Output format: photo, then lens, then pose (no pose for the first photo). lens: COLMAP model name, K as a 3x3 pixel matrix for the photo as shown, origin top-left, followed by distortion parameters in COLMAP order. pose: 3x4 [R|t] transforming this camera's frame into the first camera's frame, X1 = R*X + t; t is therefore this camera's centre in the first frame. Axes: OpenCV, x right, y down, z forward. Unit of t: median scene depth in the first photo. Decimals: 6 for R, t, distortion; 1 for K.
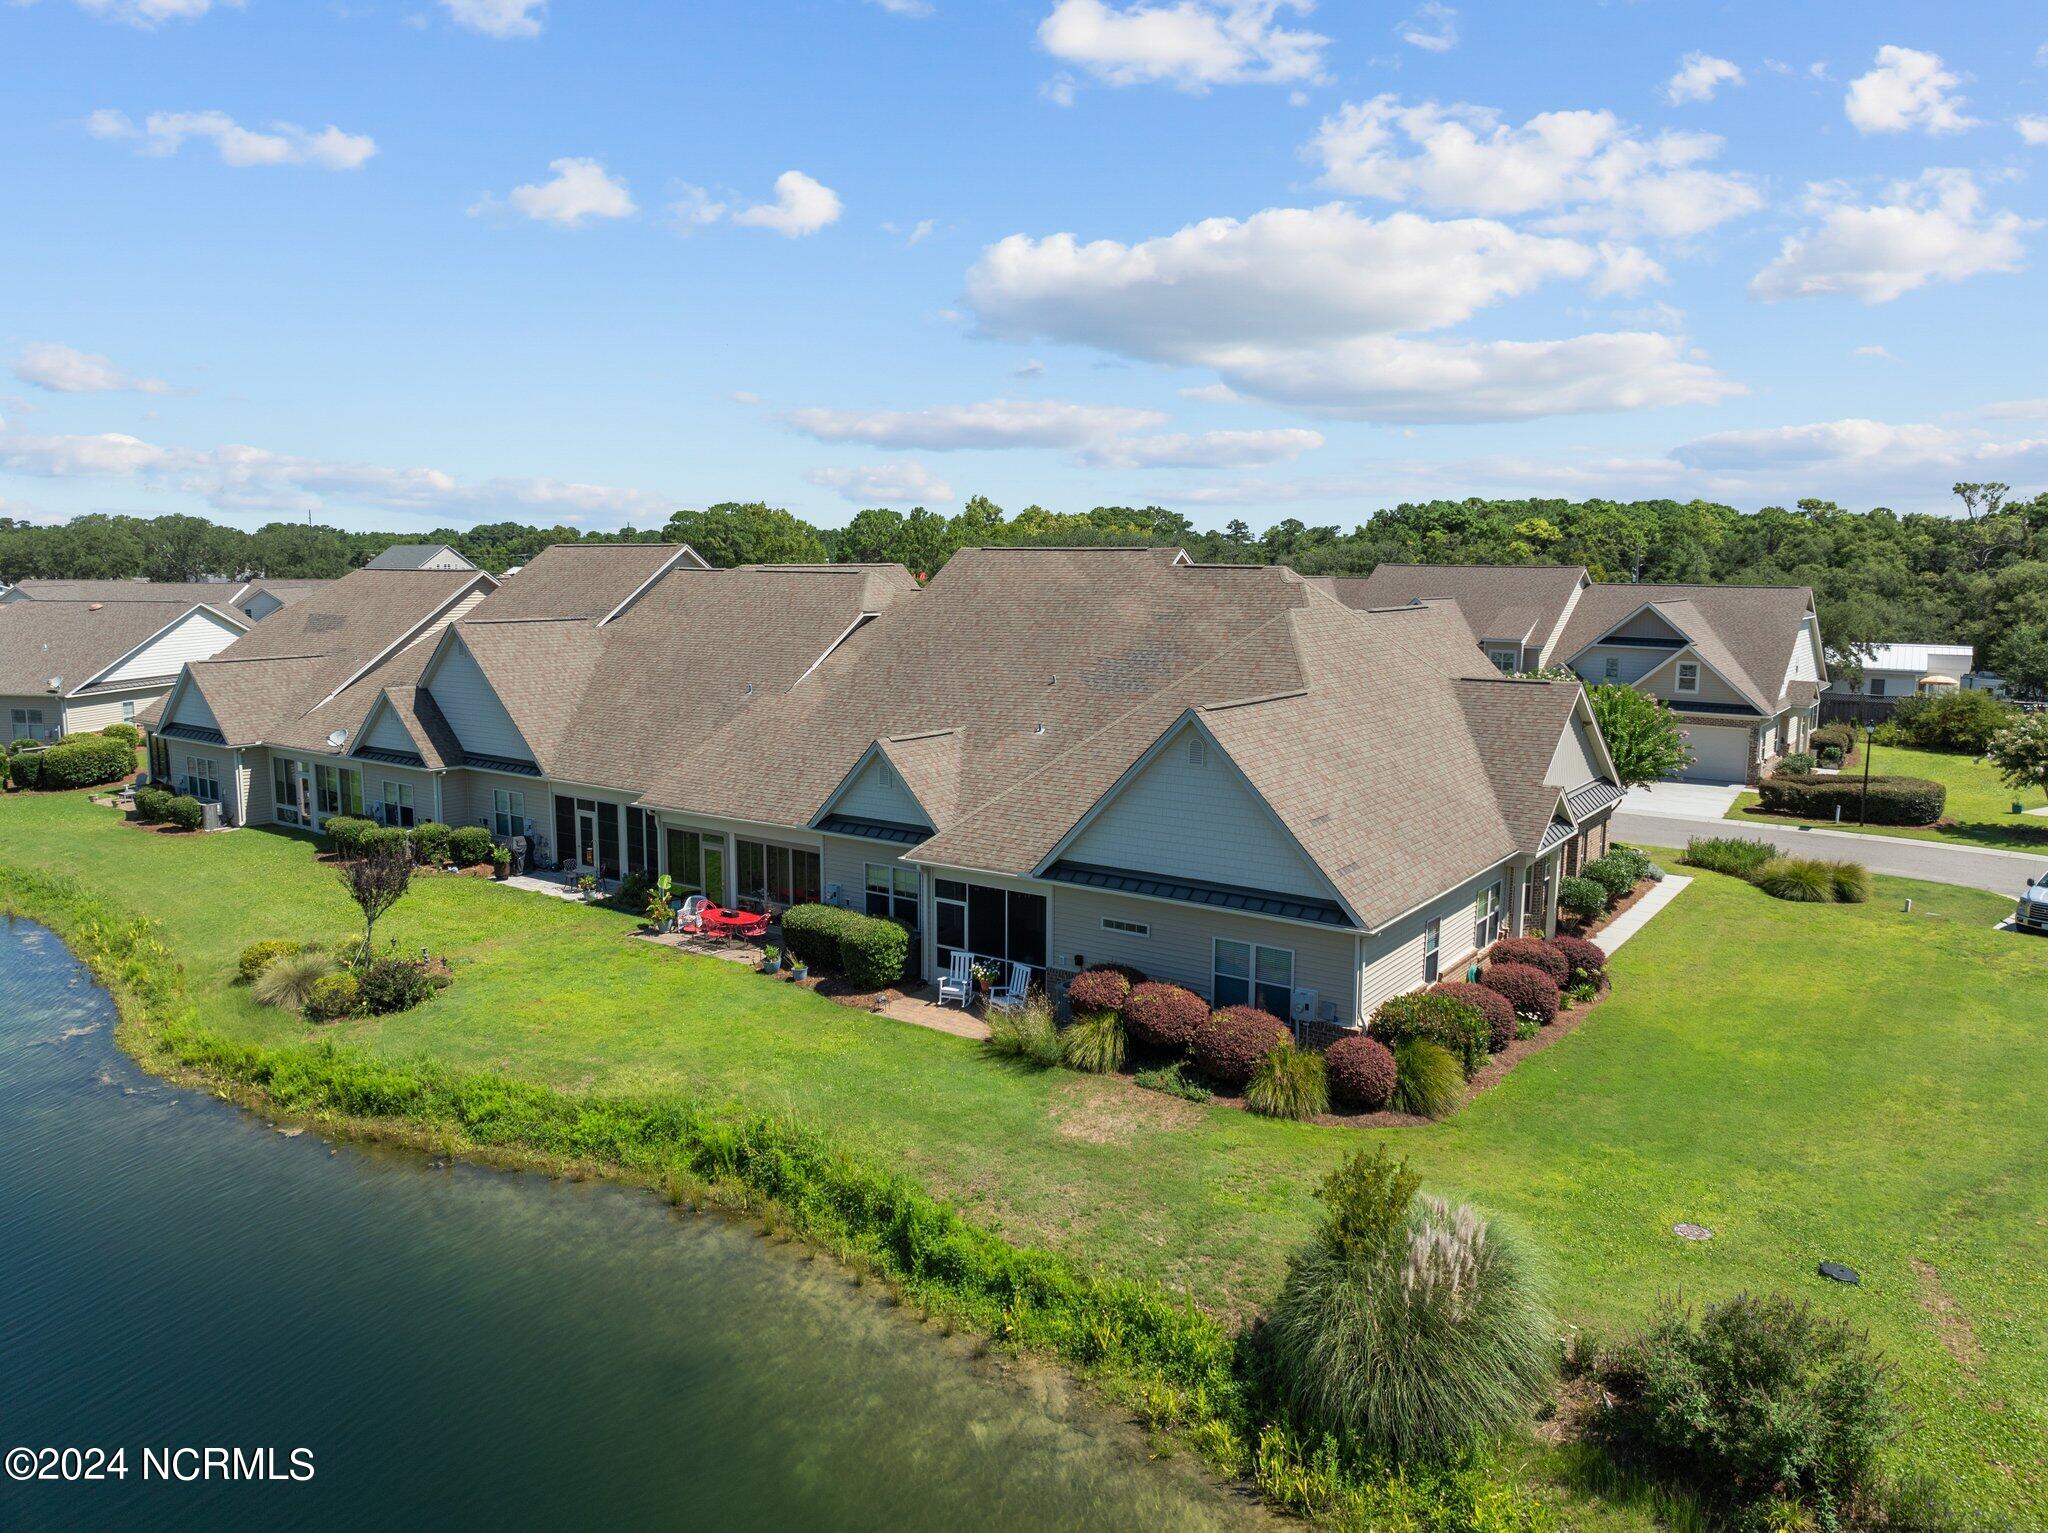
lens RADIAL K [[1433.5, 0, 1026.6], [0, 1433.5, 778.9], [0, 0, 1]] dist [-0.033190, -0.003957]
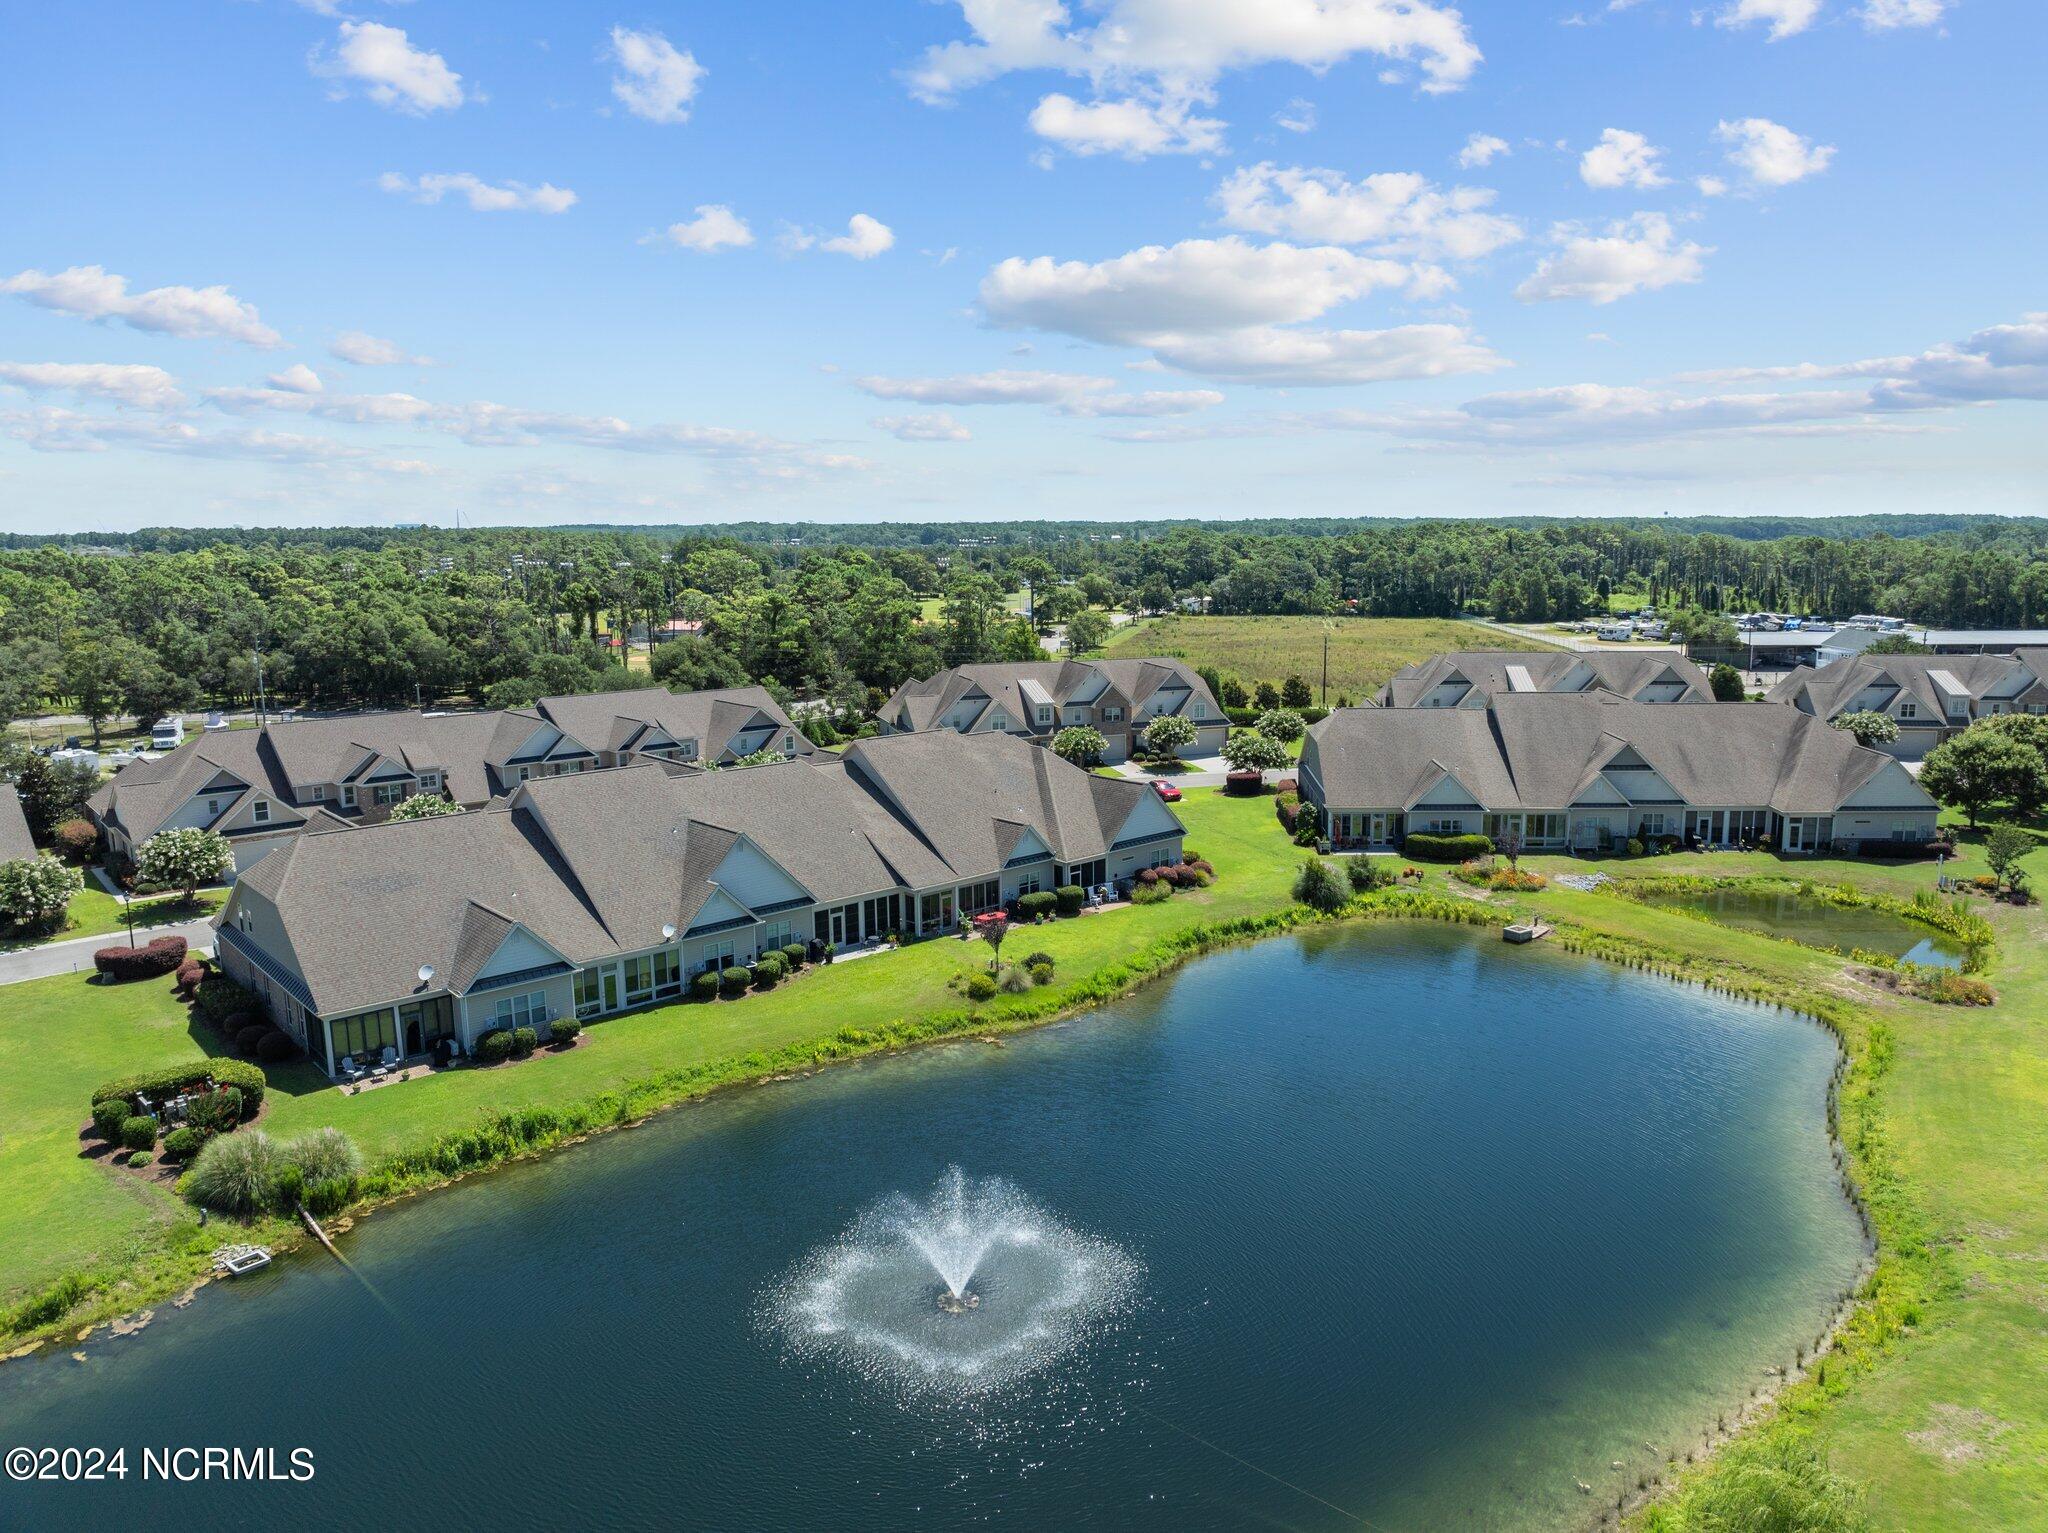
lens RADIAL K [[1452.7, 0, 1024.0], [0, 1452.7, 766.5], [0, 0, 1]] dist [-0.005529, -0.036460]
pose [[0.227633, -0.170688, 0.958670, -2.756893], [0.162175, 0.977412, 0.135517, -0.514707], [-0.960147, 0.124624, 0.250173, 0.386065]]
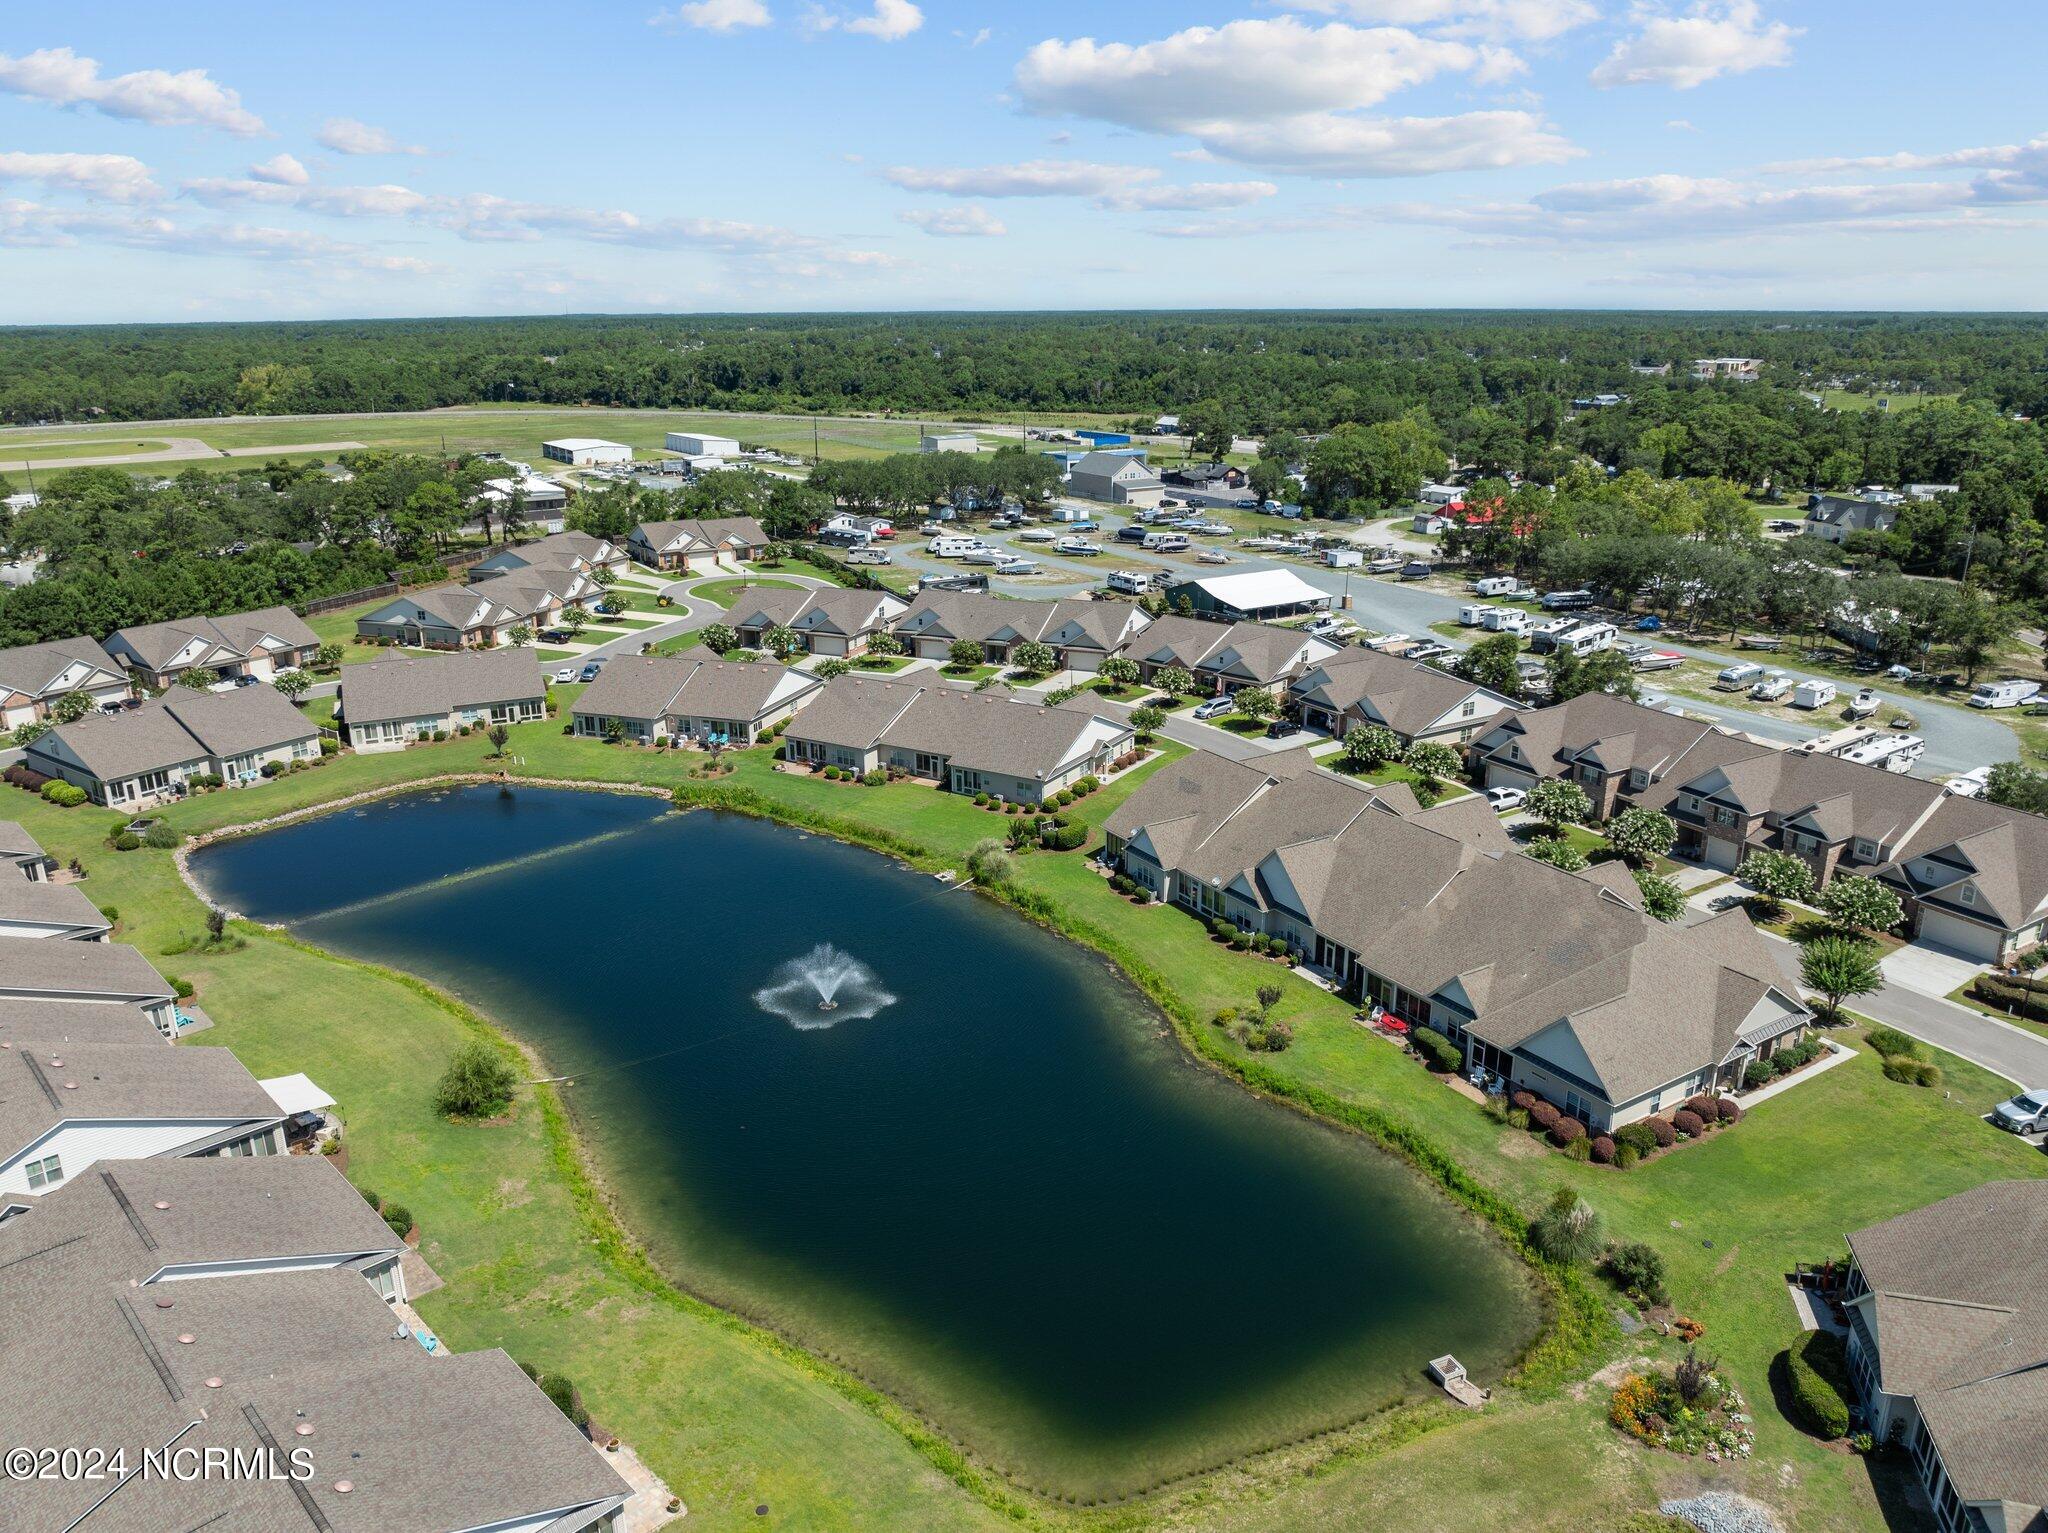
lens RADIAL K [[1425.5, 0, 1030.5], [0, 1425.5, 767.9], [0, 0, 1]] dist [-0.036075, 0.000759]
pose [[0.917459, 0.106150, -0.383407, 0.147241], [-0.045046, 0.985266, 0.164989, -0.868498], [0.395271, -0.134100, 0.908723, -1.775967]]
